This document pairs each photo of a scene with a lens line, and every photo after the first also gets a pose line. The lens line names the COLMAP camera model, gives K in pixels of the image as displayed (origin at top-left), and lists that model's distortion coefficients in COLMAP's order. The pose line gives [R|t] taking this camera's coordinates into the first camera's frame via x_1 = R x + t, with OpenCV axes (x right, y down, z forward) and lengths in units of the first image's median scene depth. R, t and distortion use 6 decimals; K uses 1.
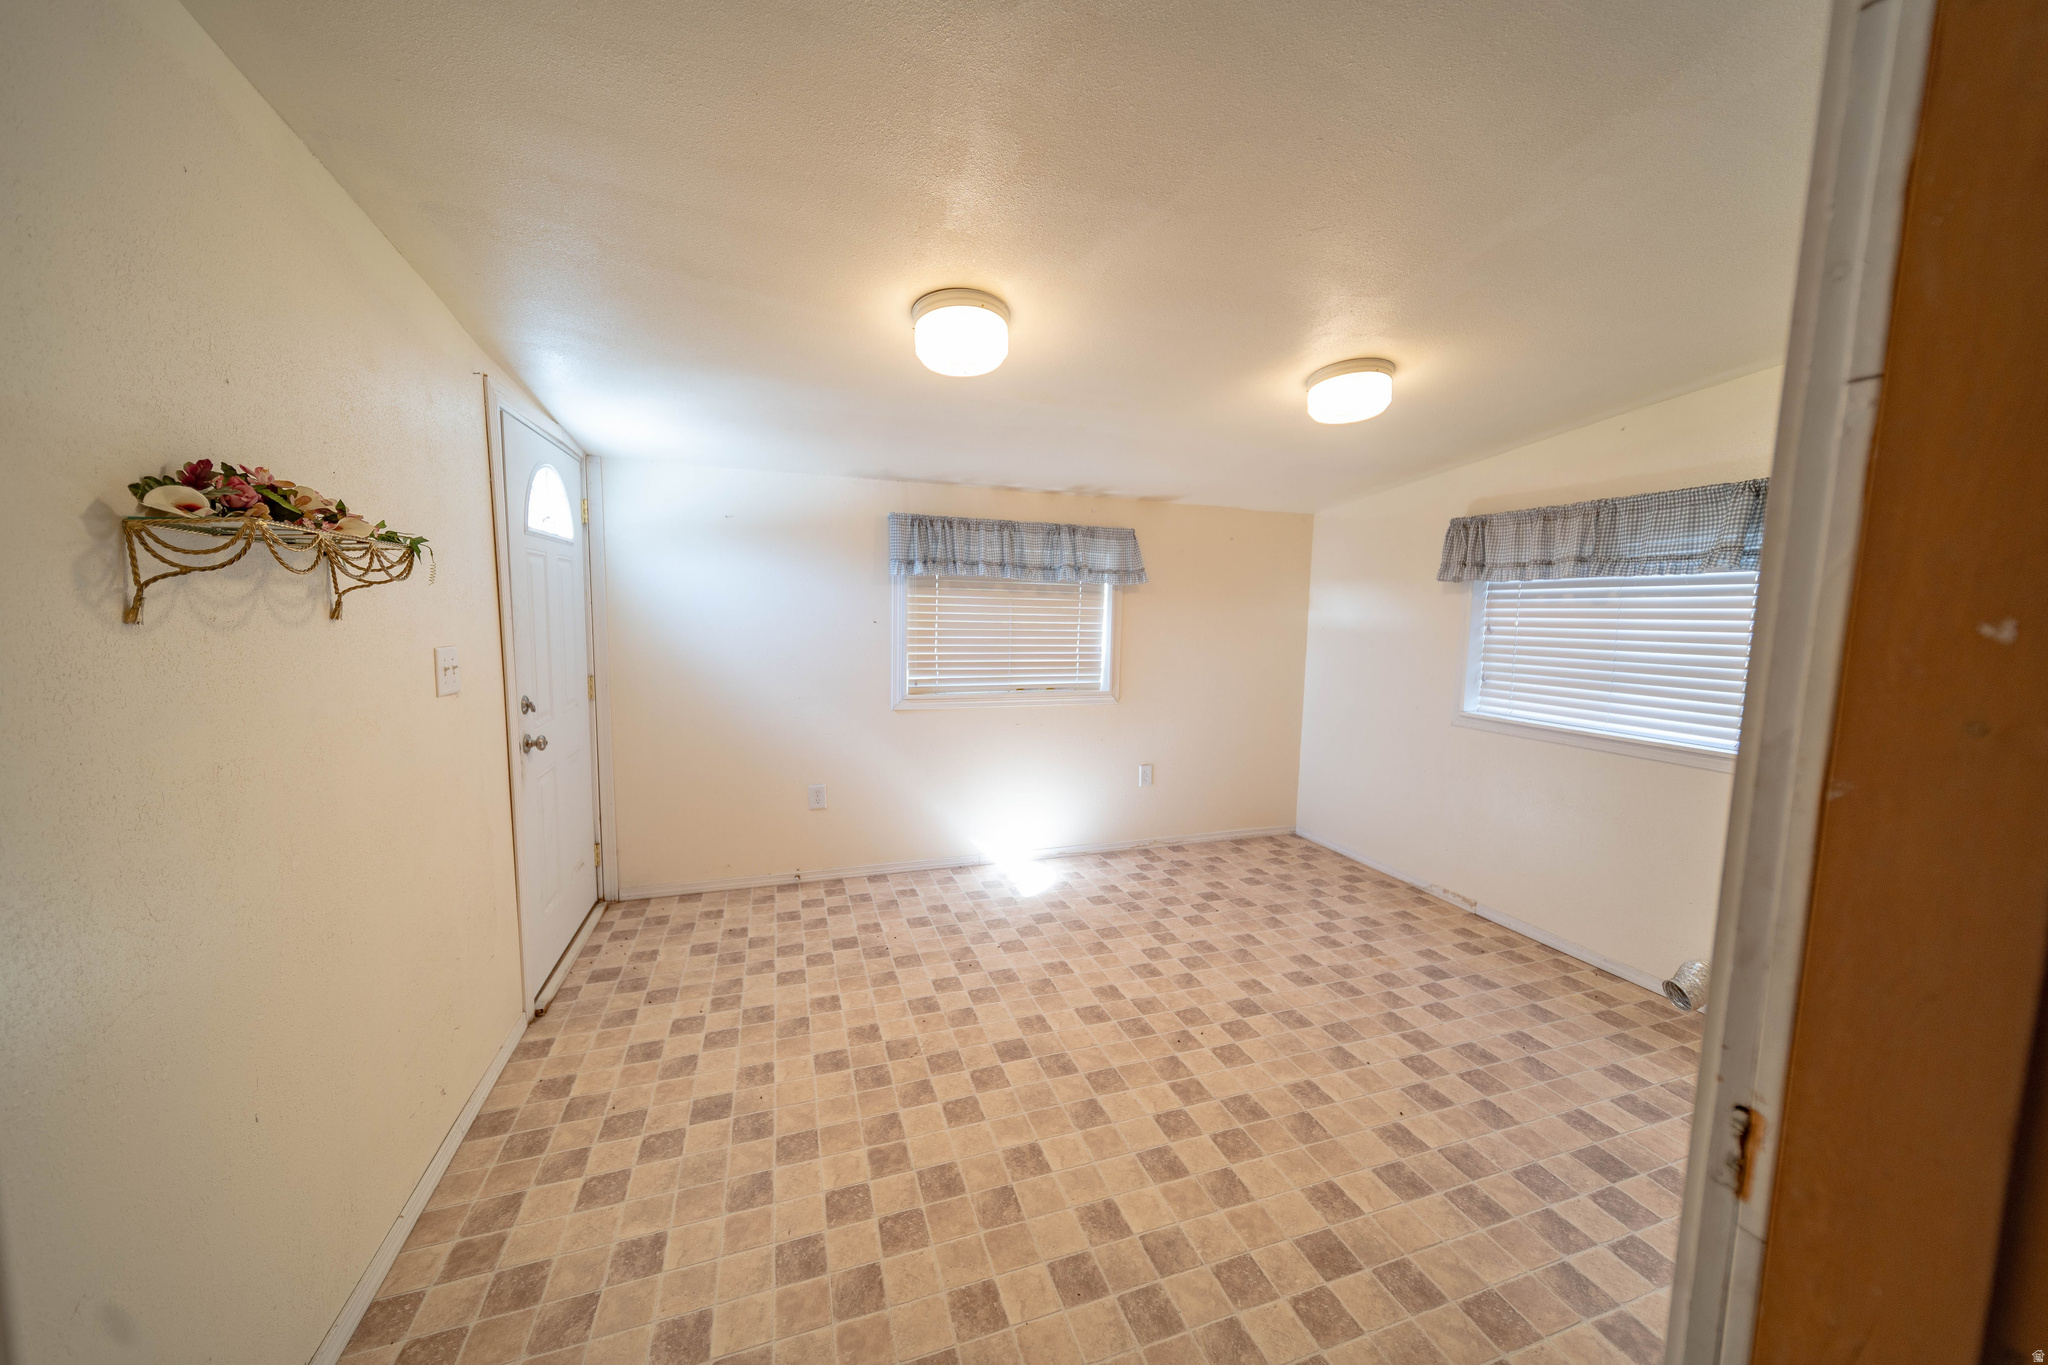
lens RADIAL K [[708.6, 0, 1020.9], [0, 708.6, 676.6], [0, 0, 1]] dist [0.006011, 0.000077]
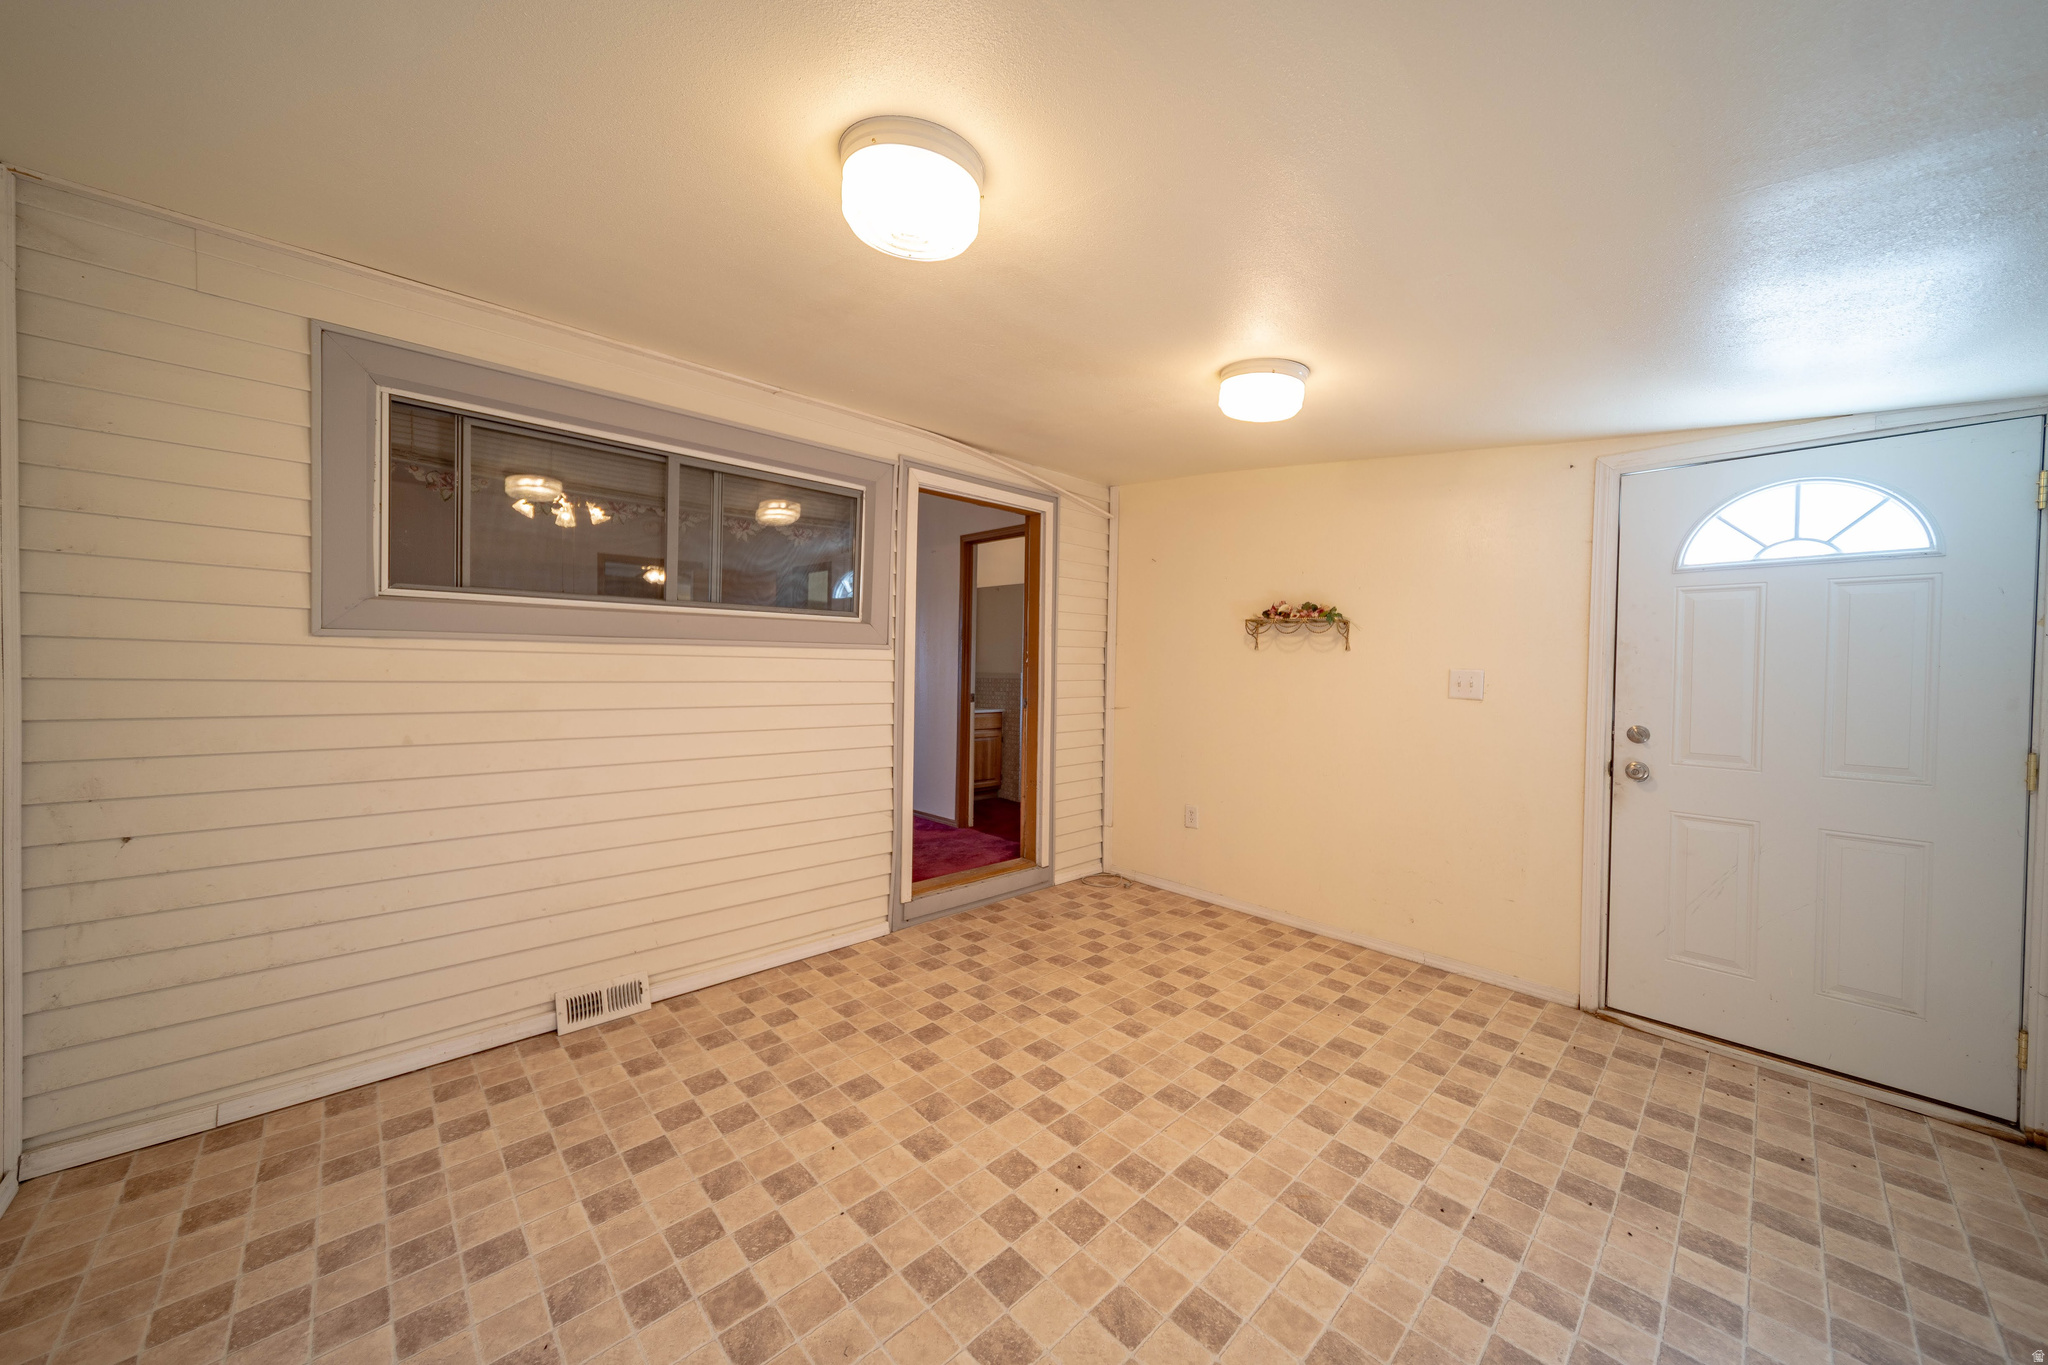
lens RADIAL K [[708.6, 0, 1021.8], [0, 708.6, 676.1], [0, 0, 1]] dist [0.006011, 0.000077]
pose [[-0.908497, -0.024681, -0.417162, 0.687290], [-0.072101, 0.992542, 0.098299, -0.099954], [0.411624, 0.119382, -0.903501, 1.796685]]
